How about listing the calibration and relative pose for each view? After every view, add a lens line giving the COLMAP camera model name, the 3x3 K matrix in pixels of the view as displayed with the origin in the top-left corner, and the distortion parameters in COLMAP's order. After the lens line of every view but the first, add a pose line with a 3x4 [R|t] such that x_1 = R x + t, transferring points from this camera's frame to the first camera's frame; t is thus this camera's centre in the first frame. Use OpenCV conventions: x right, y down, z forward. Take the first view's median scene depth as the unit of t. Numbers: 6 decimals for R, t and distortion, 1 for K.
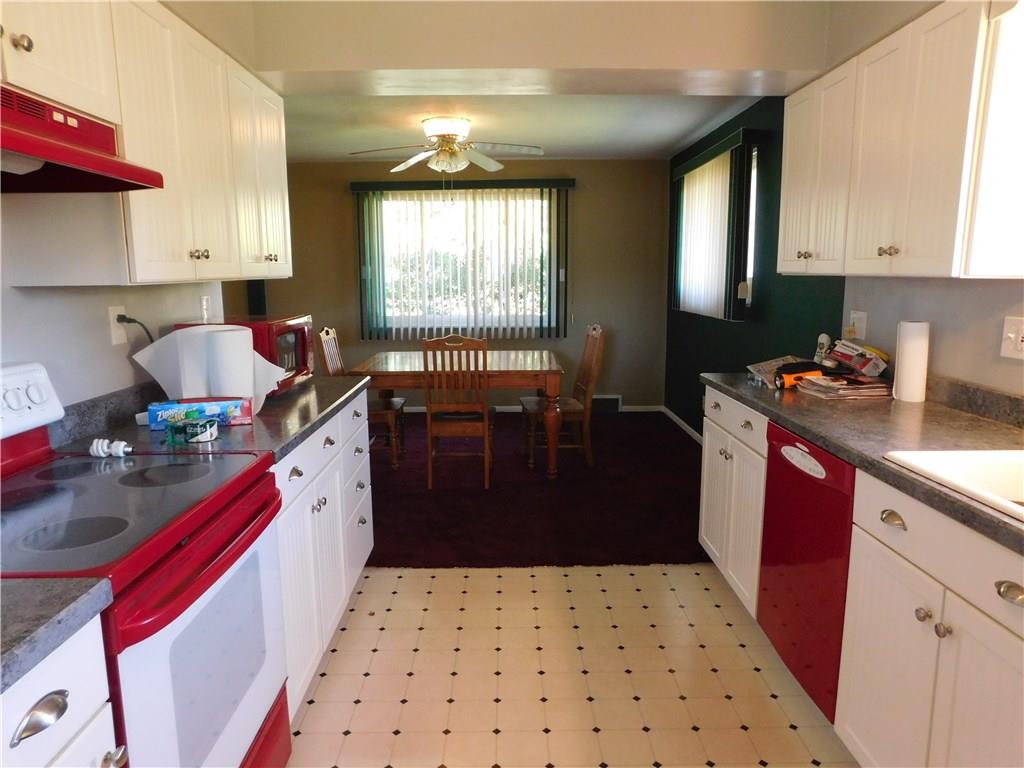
lens RADIAL K [[664.8, 0, 514.2], [0, 664.8, 389.7], [0, 0, 1]] dist [-0.047840, 0.022689]
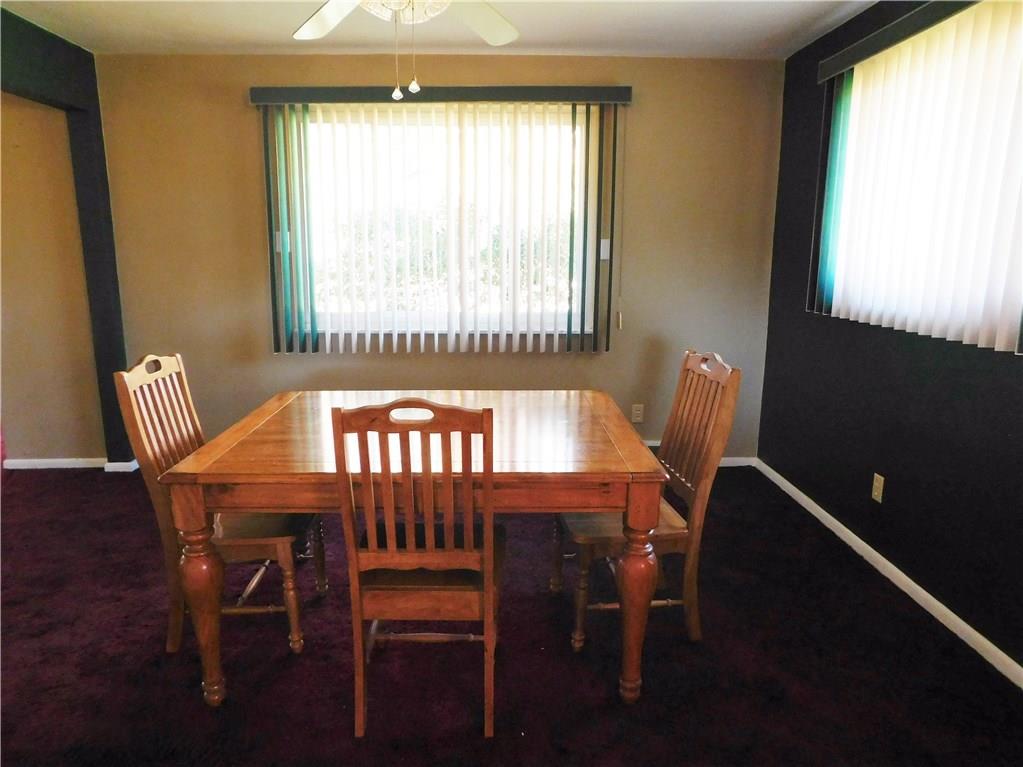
lens RADIAL K [[664.1, 0, 508.3], [0, 664.1, 377.3], [0, 0, 1]] dist [-0.047840, 0.022689]
pose [[0.999843, 0.007723, 0.015946, -0.025379], [-0.008055, 0.999749, 0.020887, -0.067593], [-0.015781, -0.021012, 0.999655, 0.393381]]
